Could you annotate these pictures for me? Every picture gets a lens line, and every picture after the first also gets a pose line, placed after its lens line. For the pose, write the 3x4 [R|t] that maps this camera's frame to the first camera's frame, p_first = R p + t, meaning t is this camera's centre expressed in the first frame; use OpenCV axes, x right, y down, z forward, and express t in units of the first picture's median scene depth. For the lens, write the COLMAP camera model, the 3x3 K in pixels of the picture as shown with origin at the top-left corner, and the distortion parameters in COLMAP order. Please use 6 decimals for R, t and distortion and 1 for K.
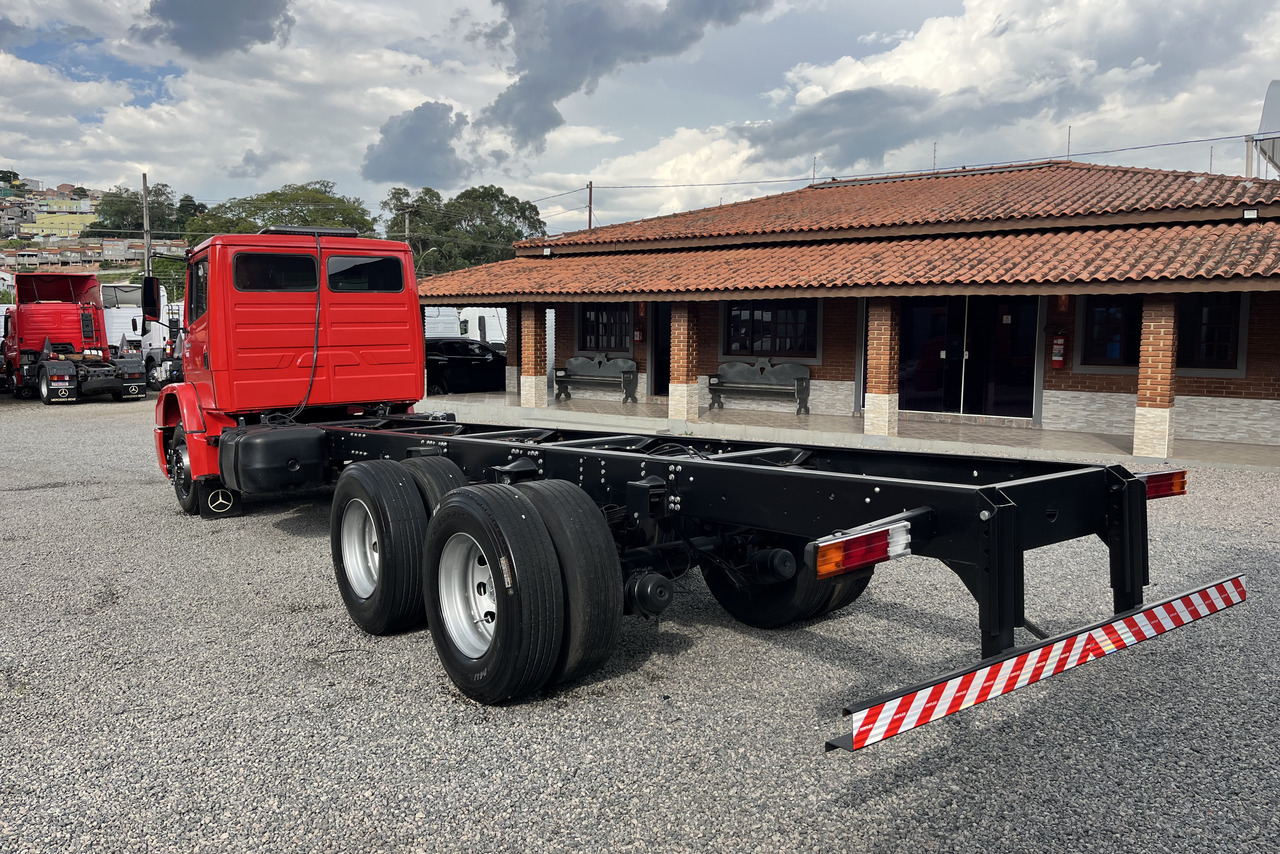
lens RADIAL K [[939.9, 0, 635.3], [0, 939.9, 424.9], [0, 0, 1]] dist [0.051232, -0.061084]
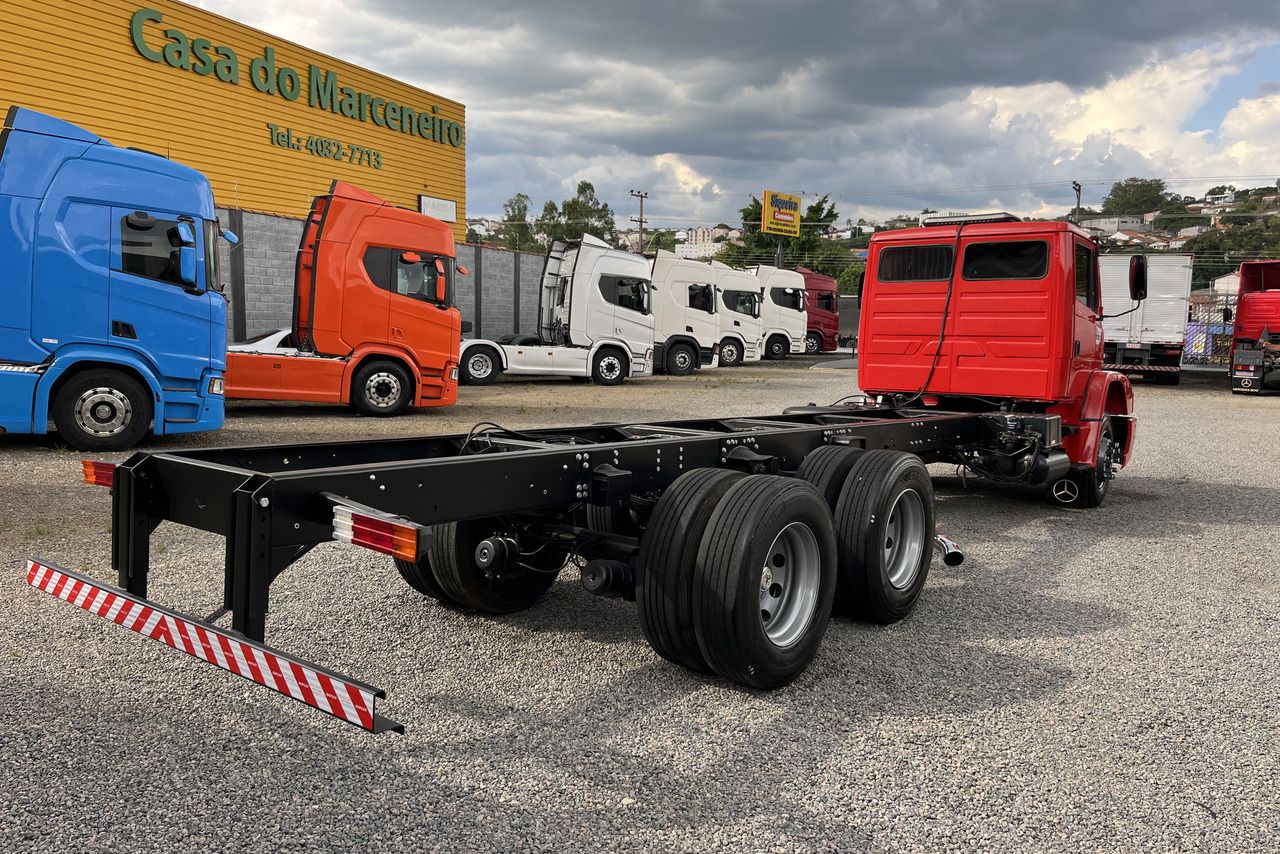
lens RADIAL K [[939.9, 0, 641.0], [0, 939.9, 419.0], [0, 0, 1]] dist [0.051232, -0.061084]
pose [[0.306874, 0.121635, -0.943946, 0.219985], [-0.115846, 0.989199, 0.089805, -0.020018], [0.944674, 0.081794, 0.317650, 0.159056]]
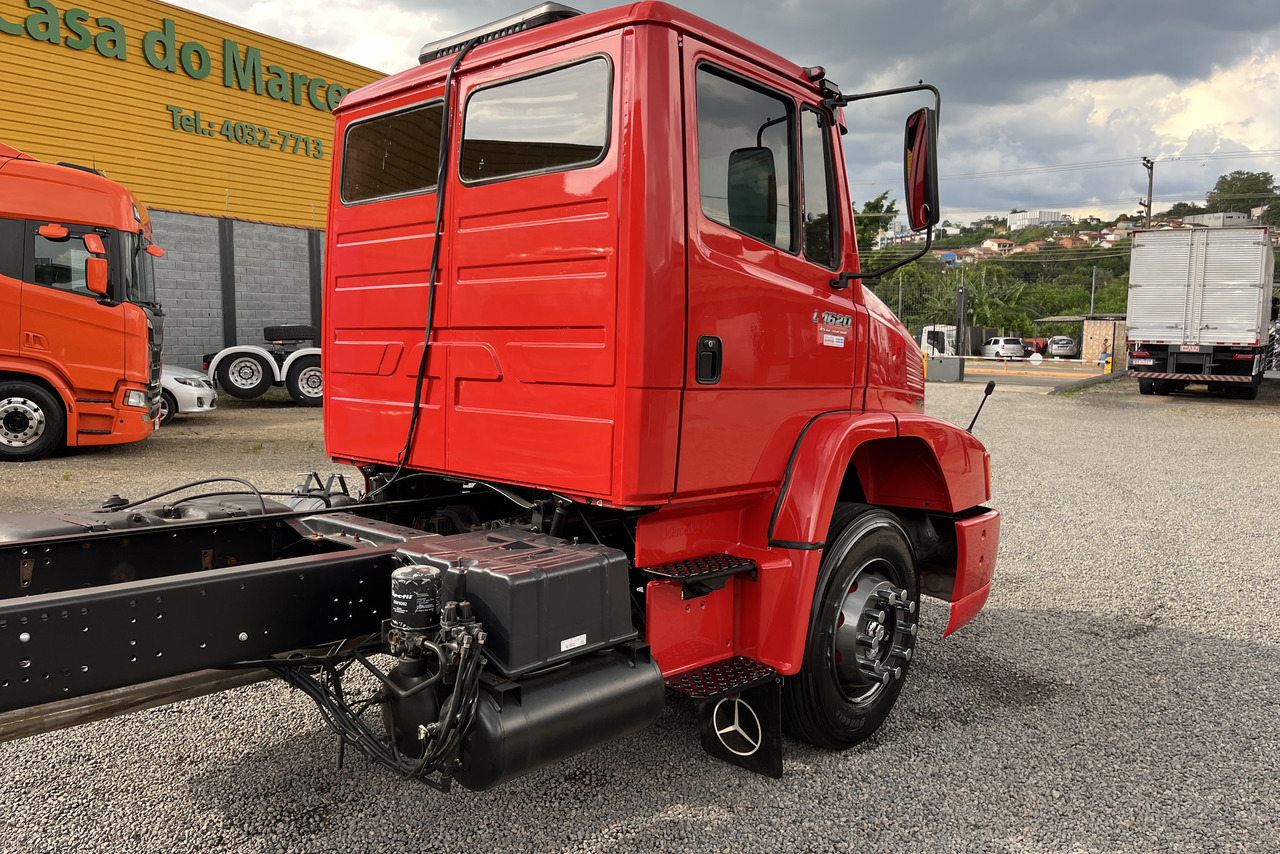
lens RADIAL K [[939.9, 0, 638.3], [0, 939.9, 425.3], [0, 0, 1]] dist [0.051232, -0.061084]
pose [[0.222098, 0.118846, -0.967754, 0.012038], [-0.104619, 0.989718, 0.097533, -0.039590], [0.969395, 0.079583, 0.232248, 0.442219]]
